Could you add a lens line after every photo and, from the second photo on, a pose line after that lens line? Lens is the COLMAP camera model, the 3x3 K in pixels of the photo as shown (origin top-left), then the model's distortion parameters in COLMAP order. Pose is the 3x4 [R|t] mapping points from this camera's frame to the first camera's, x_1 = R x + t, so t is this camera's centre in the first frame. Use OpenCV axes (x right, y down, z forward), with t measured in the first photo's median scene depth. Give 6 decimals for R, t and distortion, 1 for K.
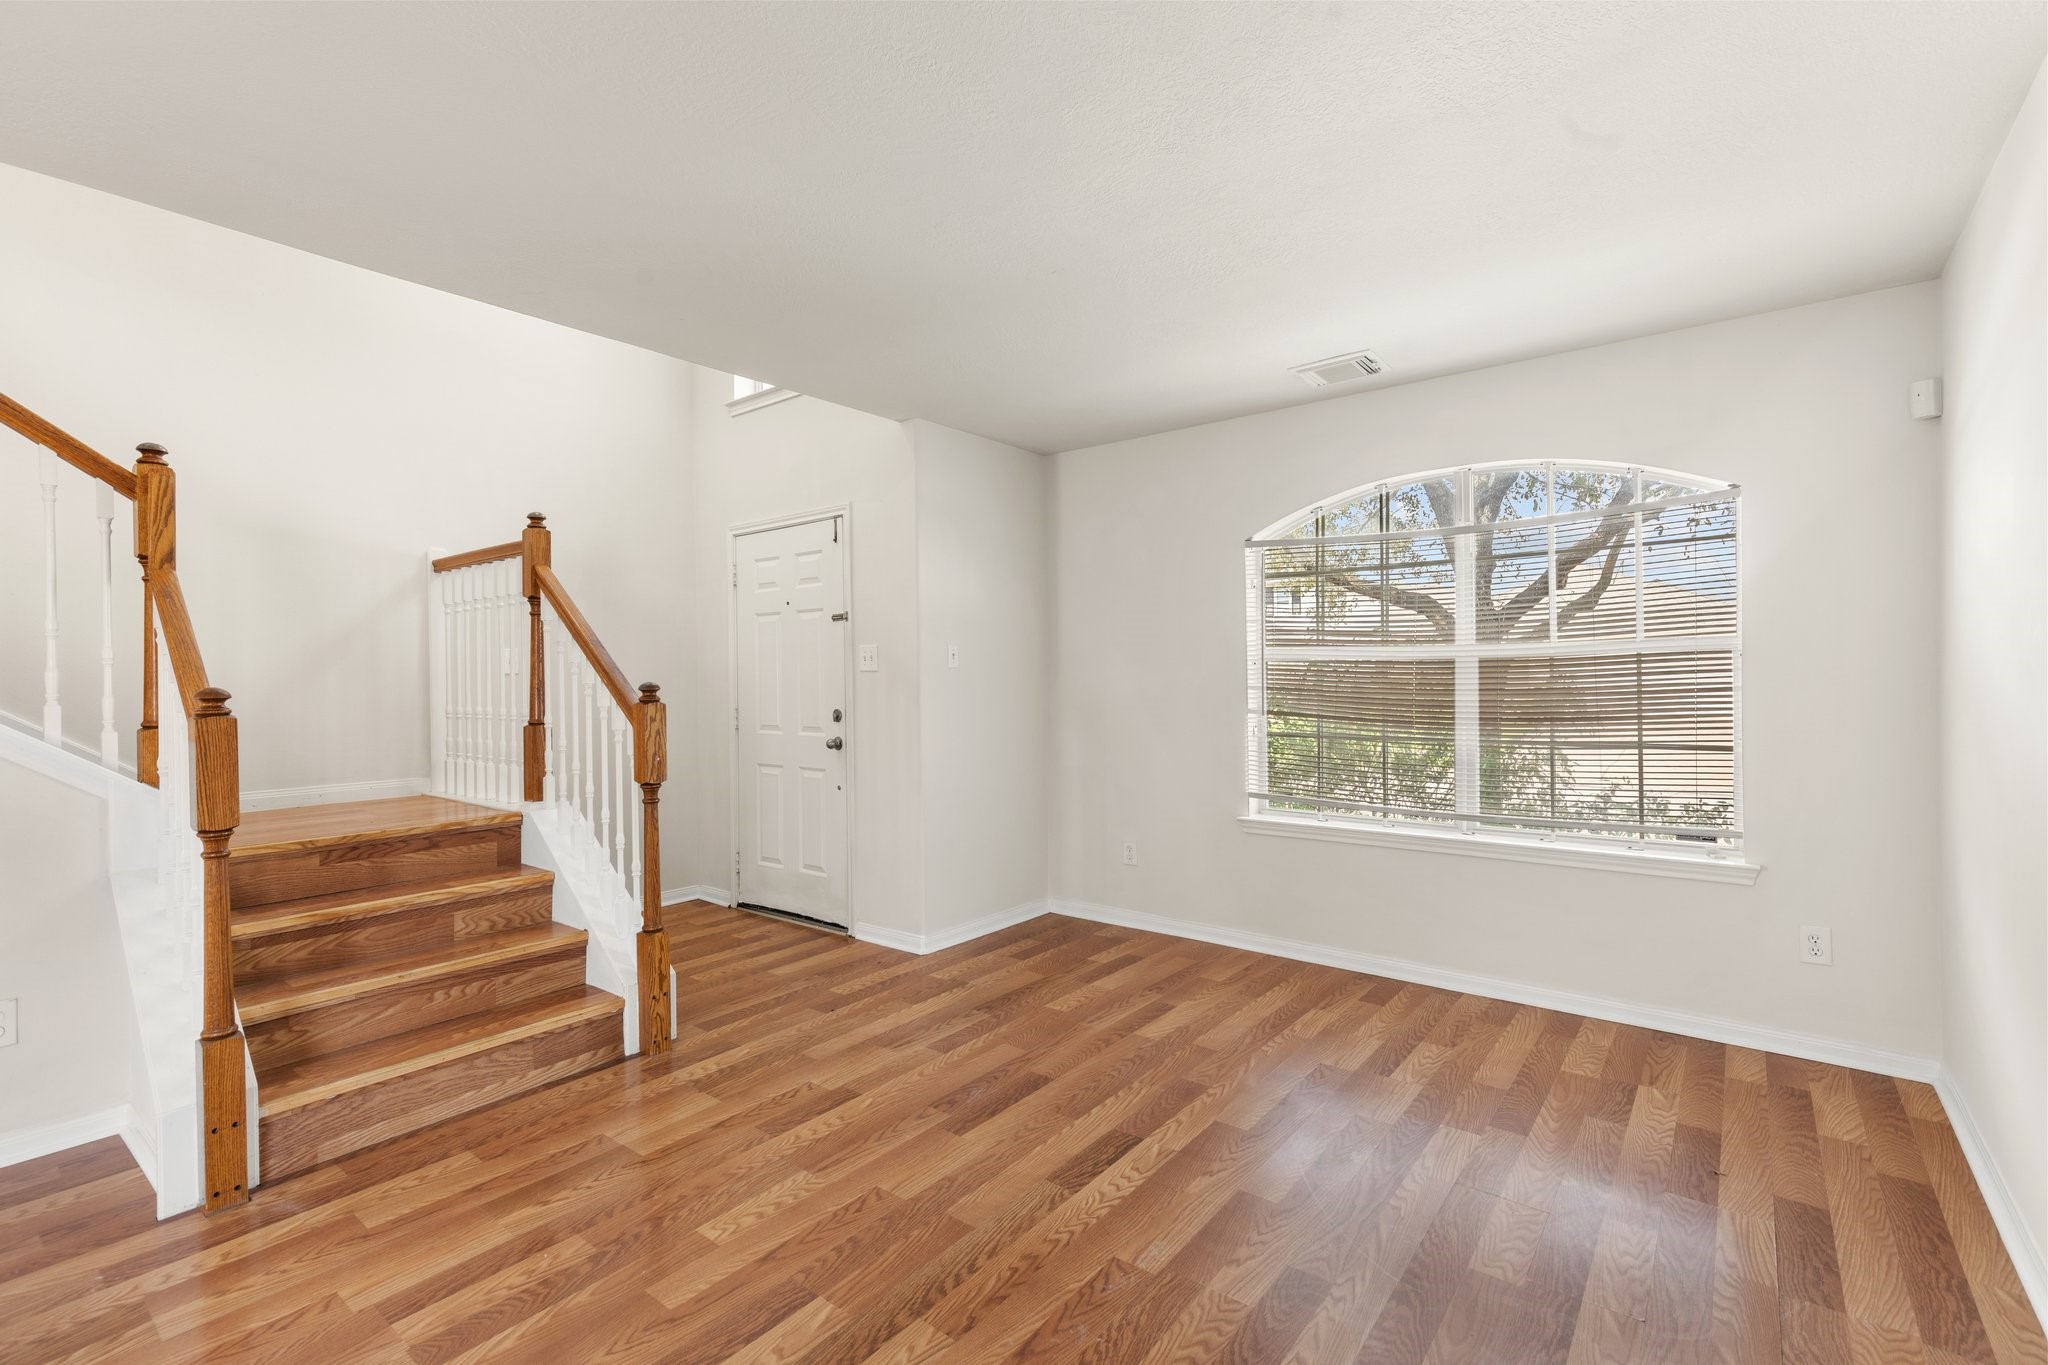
lens RADIAL K [[911.8, 0, 1031.7], [0, 911.8, 681.8], [0, 0, 1]] dist [0.003674, -0.000918]
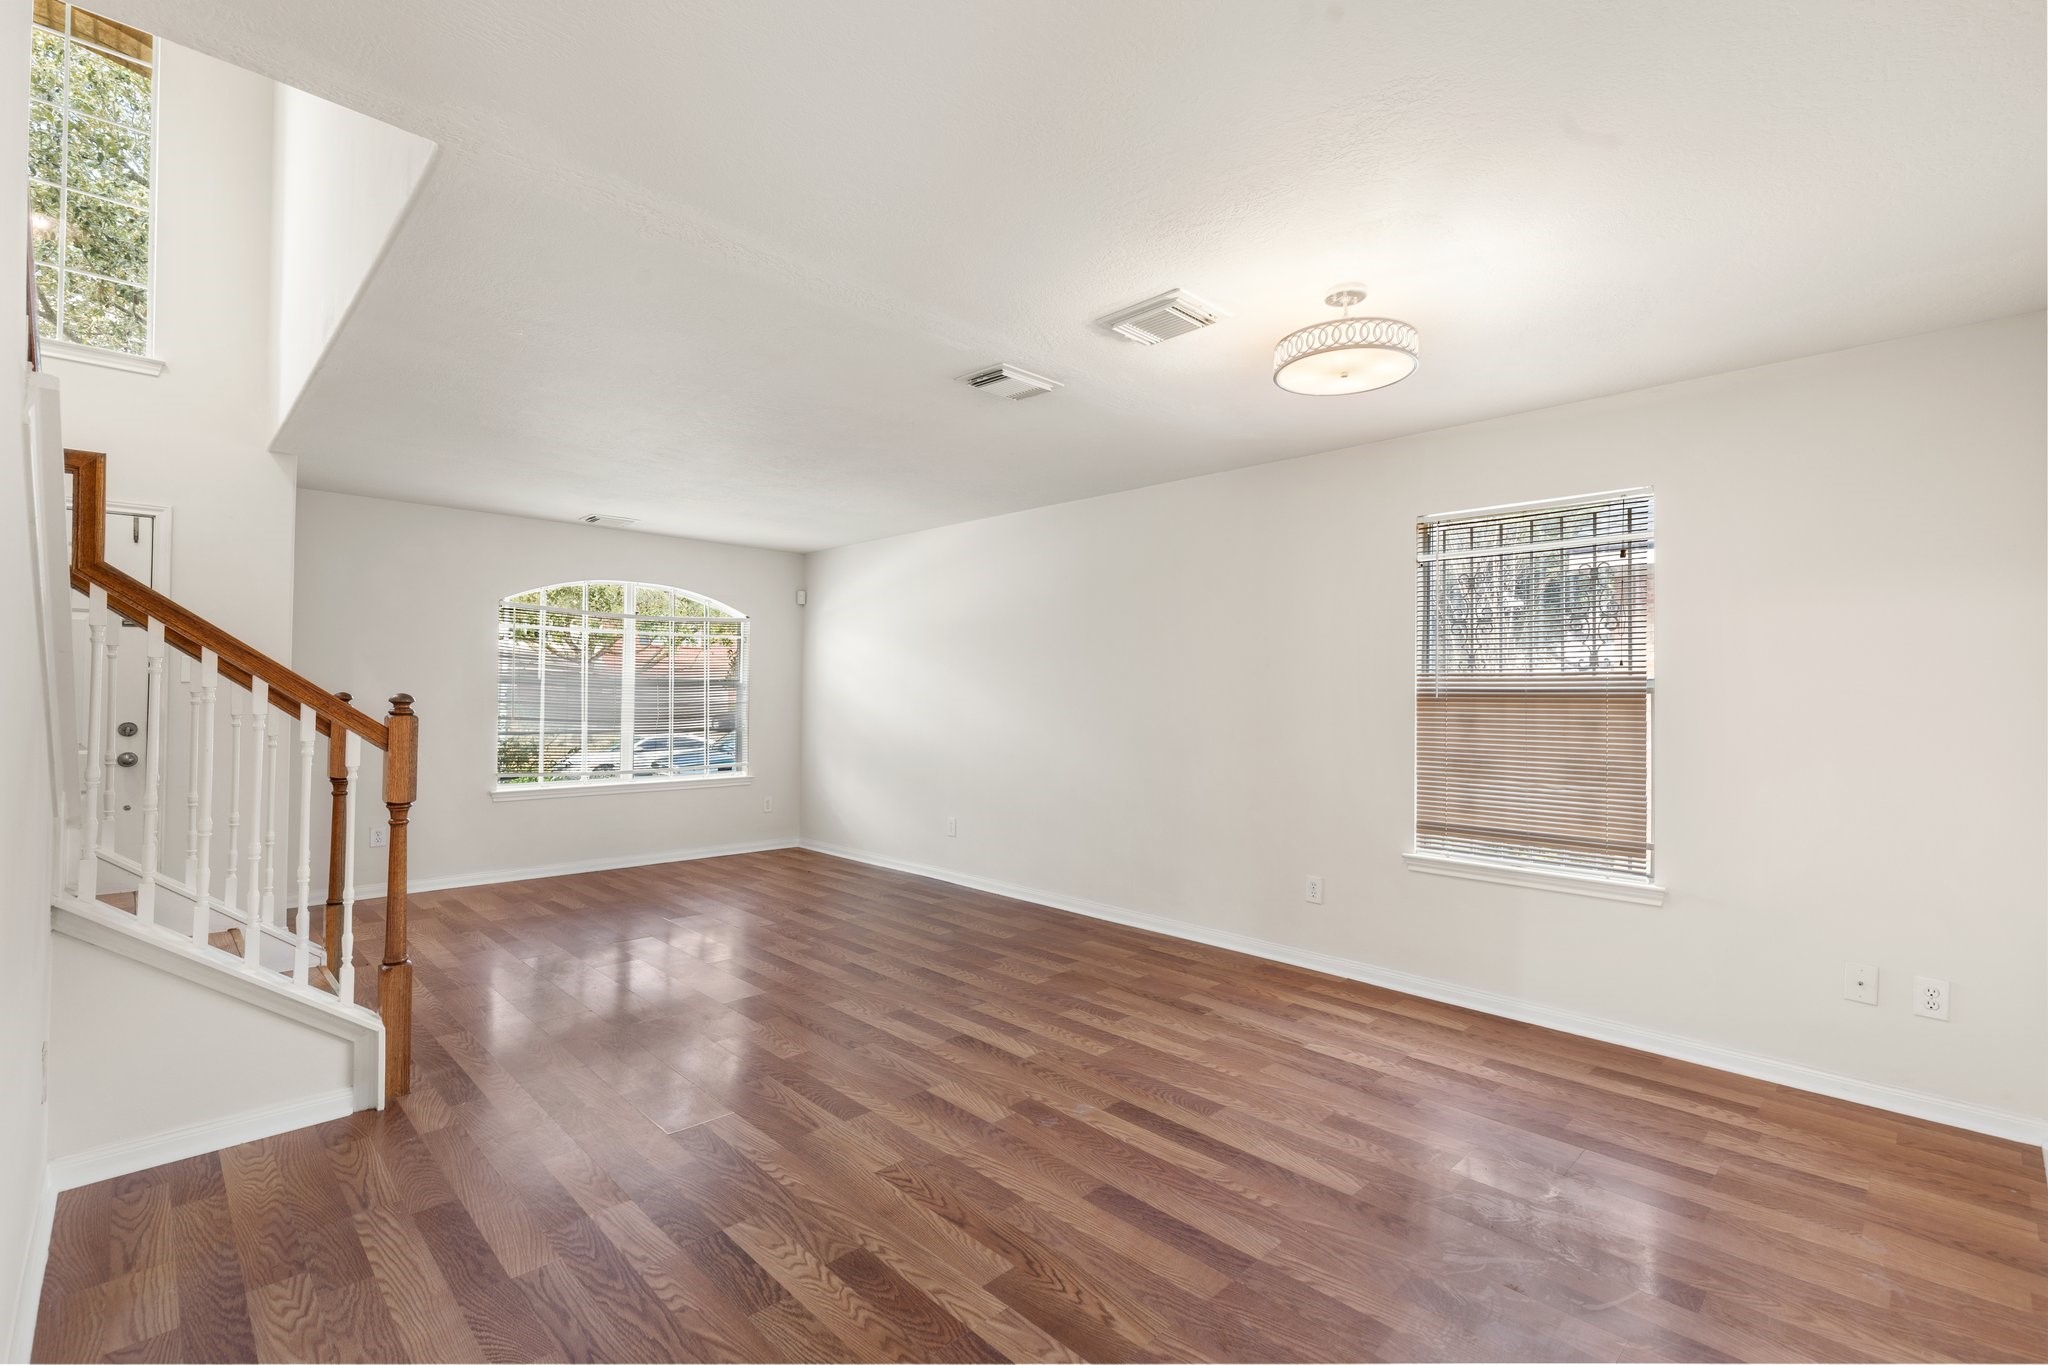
lens RADIAL K [[911.8, 0, 1033.7], [0, 911.8, 677.3], [0, 0, 1]] dist [0.003674, -0.000918]
pose [[0.125519, 0.033146, 0.991537, -1.488717], [-0.003609, 0.999450, -0.032954, 0.016944], [-0.992085, 0.000558, 0.125570, -0.039301]]
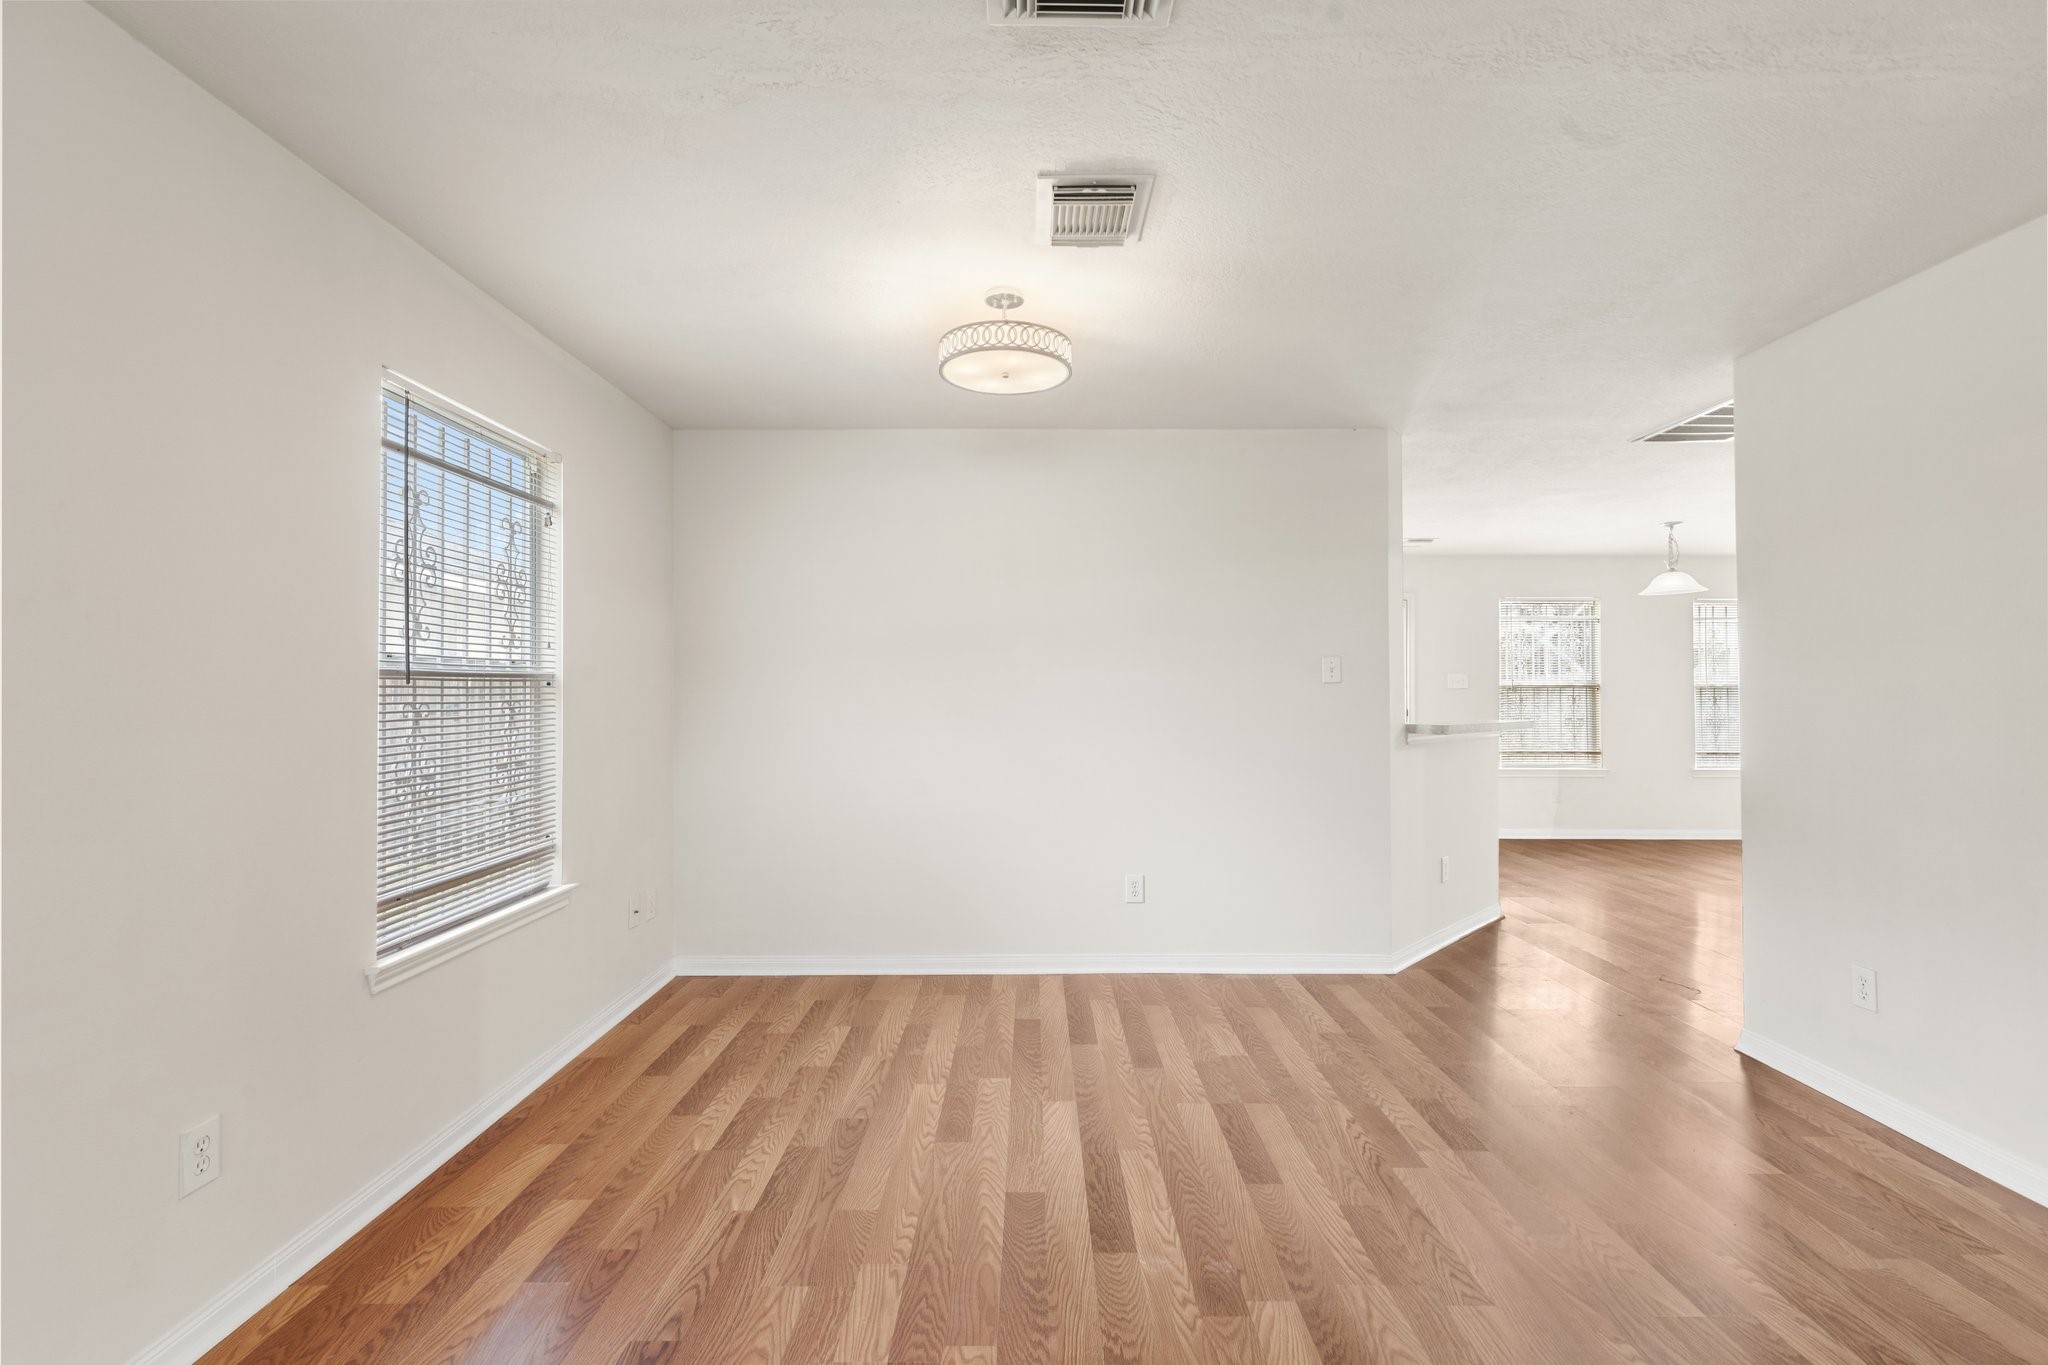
lens RADIAL K [[911.8, 0, 1032.9], [0, 911.8, 685.1], [0, 0, 1]] dist [0.003674, -0.000918]
pose [[-0.785268, 0.009478, -0.619084, -0.095966], [0.004928, 0.999947, 0.009057, -0.002787], [0.619137, 0.004061, -0.785273, 0.481664]]
